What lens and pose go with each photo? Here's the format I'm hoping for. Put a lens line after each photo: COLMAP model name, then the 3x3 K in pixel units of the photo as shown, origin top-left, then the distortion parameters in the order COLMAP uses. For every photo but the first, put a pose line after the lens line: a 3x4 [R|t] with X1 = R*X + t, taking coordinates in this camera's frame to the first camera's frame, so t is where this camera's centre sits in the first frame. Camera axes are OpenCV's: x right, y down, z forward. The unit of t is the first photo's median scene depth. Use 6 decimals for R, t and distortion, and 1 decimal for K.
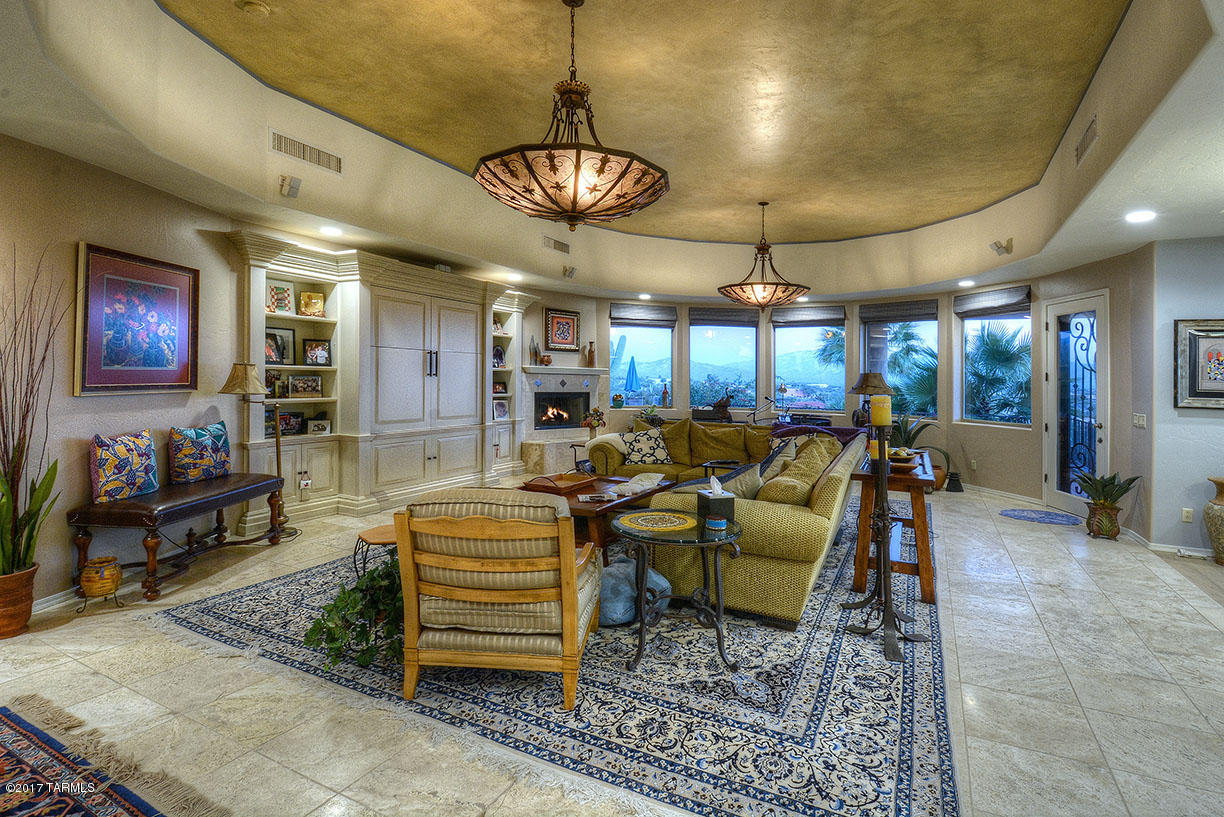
lens RADIAL K [[568.8, 0, 622.9], [0, 568.8, 393.8], [0, 0, 1]] dist [-0.002411, -0.005268]
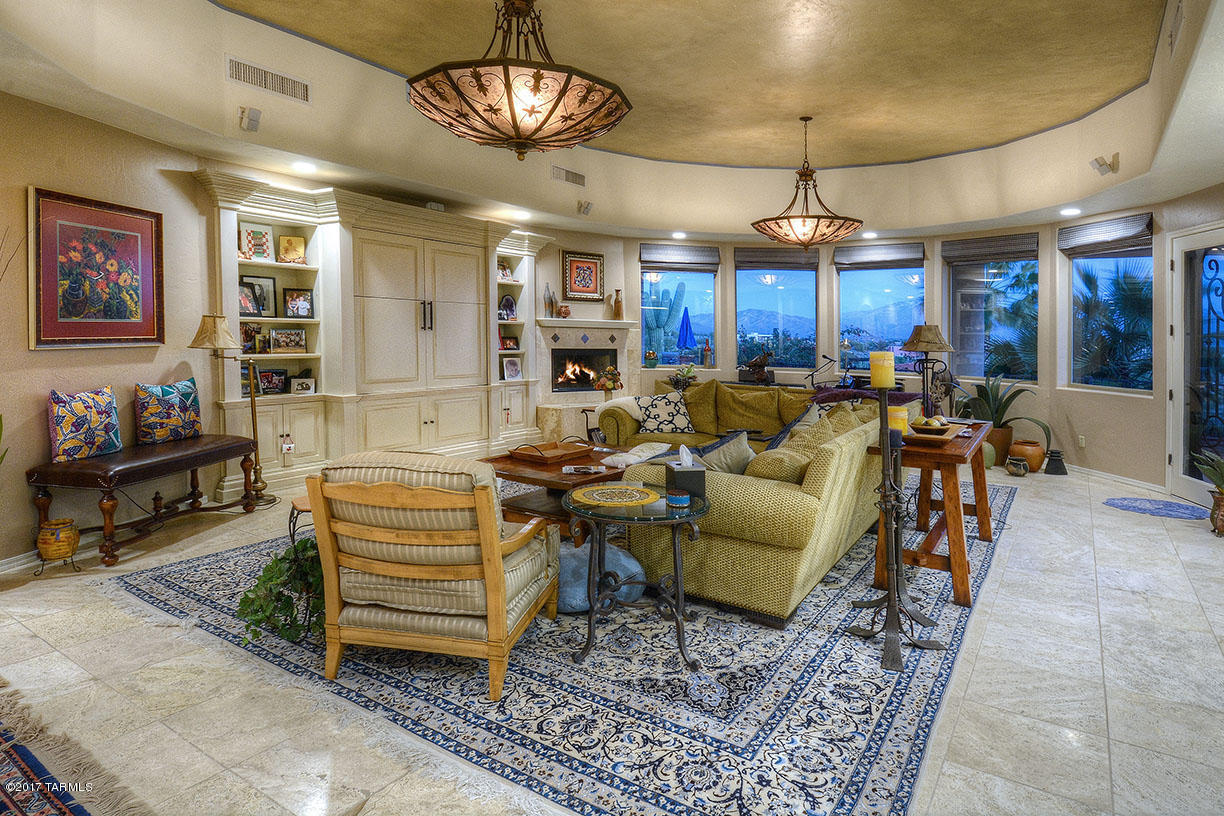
lens RADIAL K [[669.8, 0, 611.5], [0, 669.8, 374.2], [0, 0, 1]] dist [0.001669, -0.004719]
pose [[0.993398, 0.007526, -0.114469, 0.129194], [-0.003685, 0.999424, 0.033728, 0.003439], [0.114656, -0.033084, 0.992854, -0.007077]]
